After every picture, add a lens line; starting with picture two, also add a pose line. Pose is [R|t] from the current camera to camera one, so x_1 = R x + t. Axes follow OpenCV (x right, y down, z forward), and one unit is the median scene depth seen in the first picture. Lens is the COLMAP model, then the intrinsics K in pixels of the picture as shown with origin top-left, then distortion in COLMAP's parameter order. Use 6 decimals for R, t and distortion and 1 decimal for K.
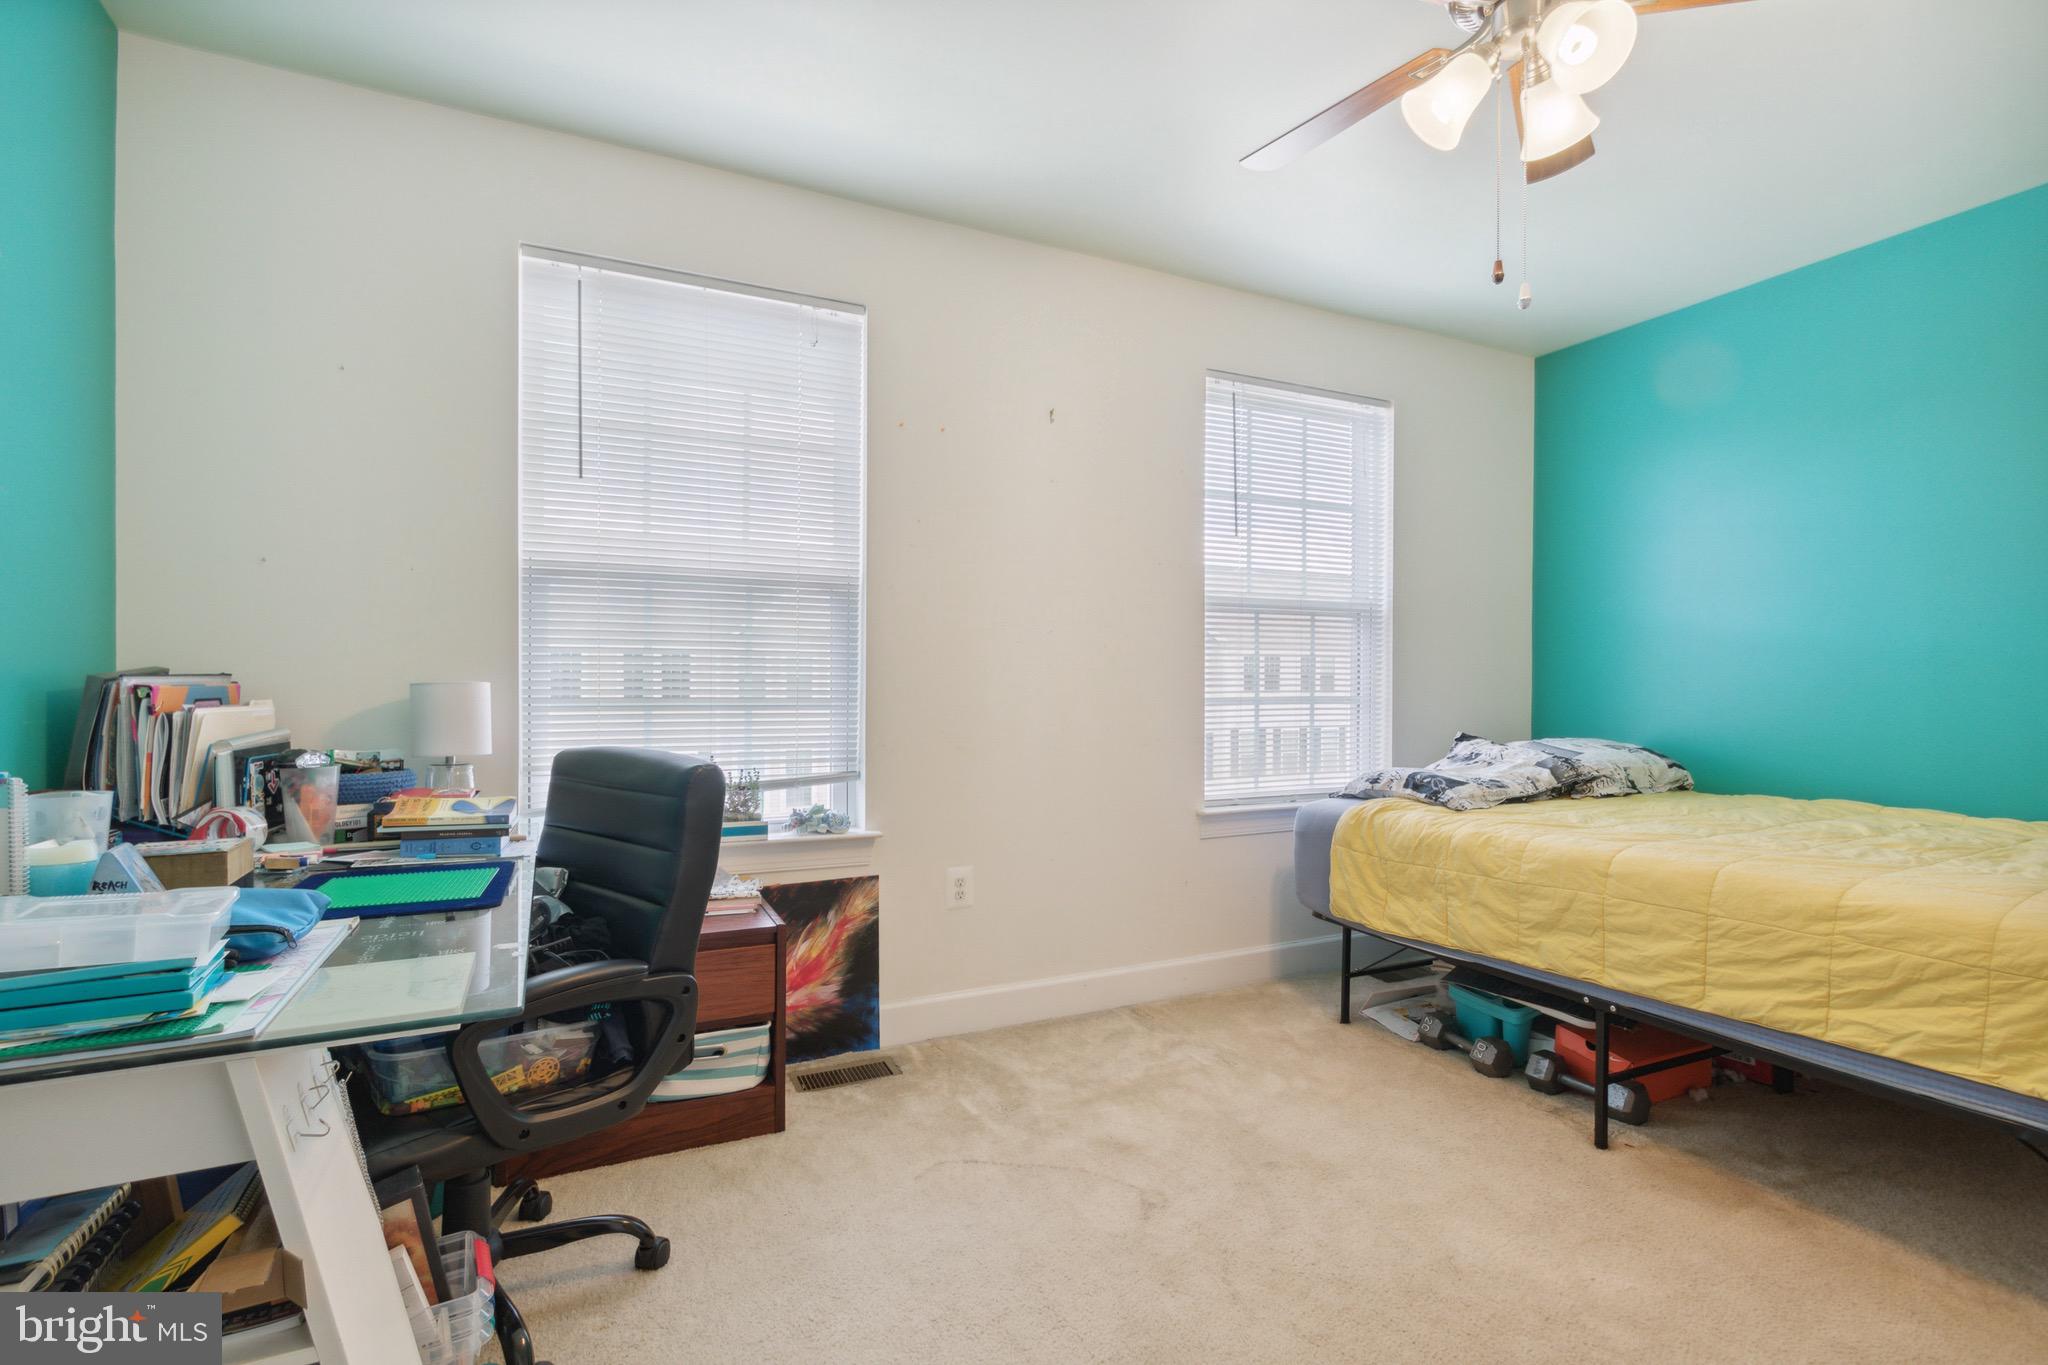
lens RADIAL K [[961.0, 0, 1028.7], [0, 961.0, 687.9], [0, 0, 1]] dist [0.004272, -0.000026]
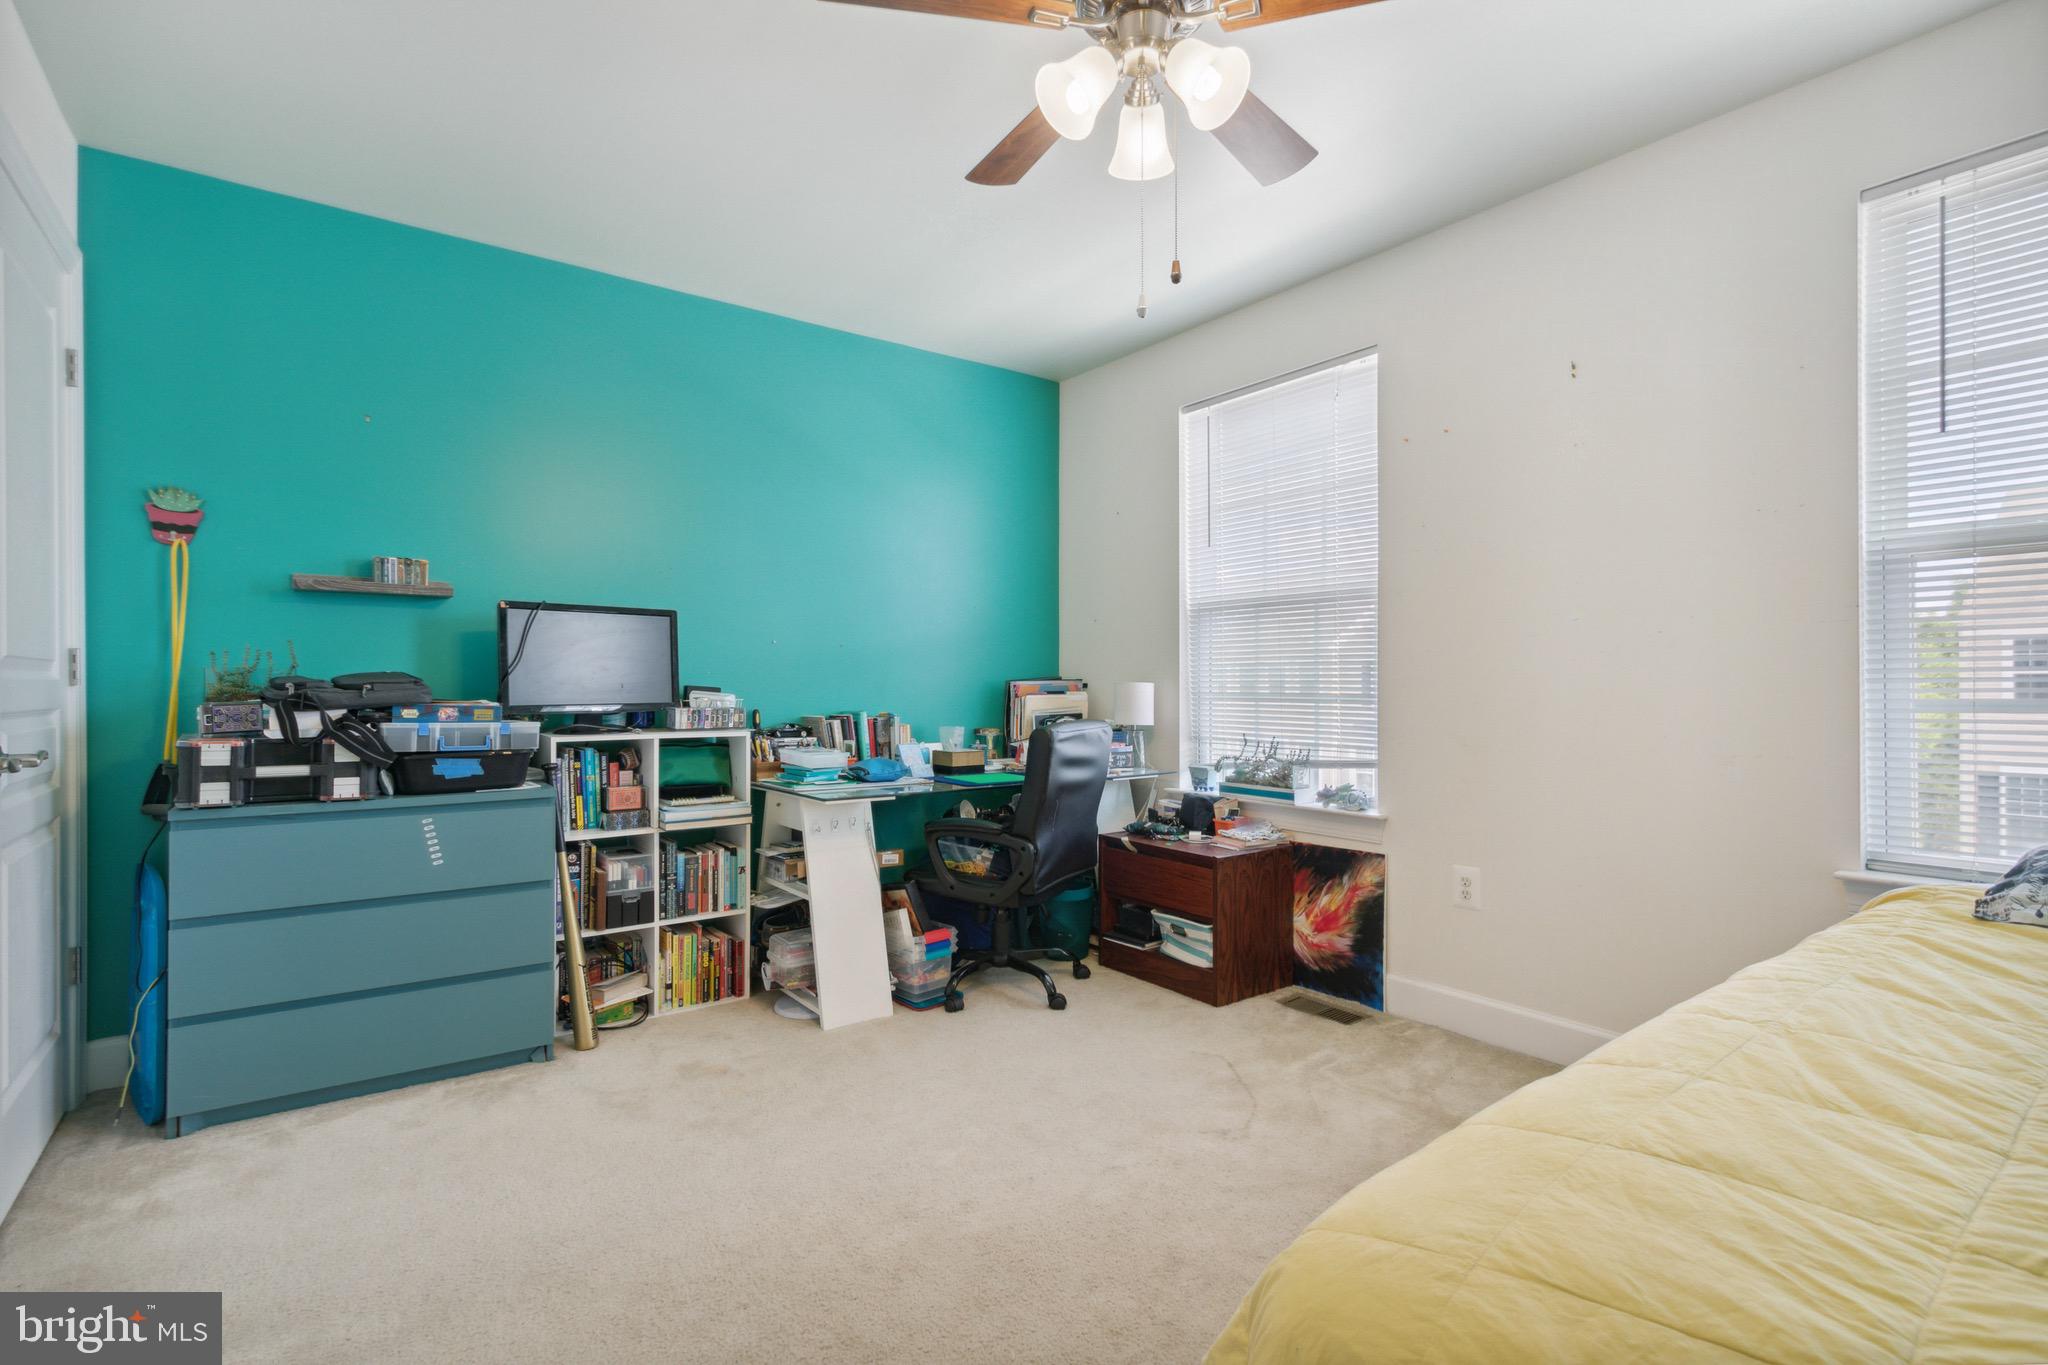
lens RADIAL K [[961.0, 0, 1029.9], [0, 961.0, 684.7], [0, 0, 1]] dist [0.004272, -0.000026]
pose [[0.189583, -0.005036, -0.981852, 0.847546], [-0.002838, 0.999980, -0.005677, 0.007048], [0.981861, 0.003863, 0.189564, 0.386438]]
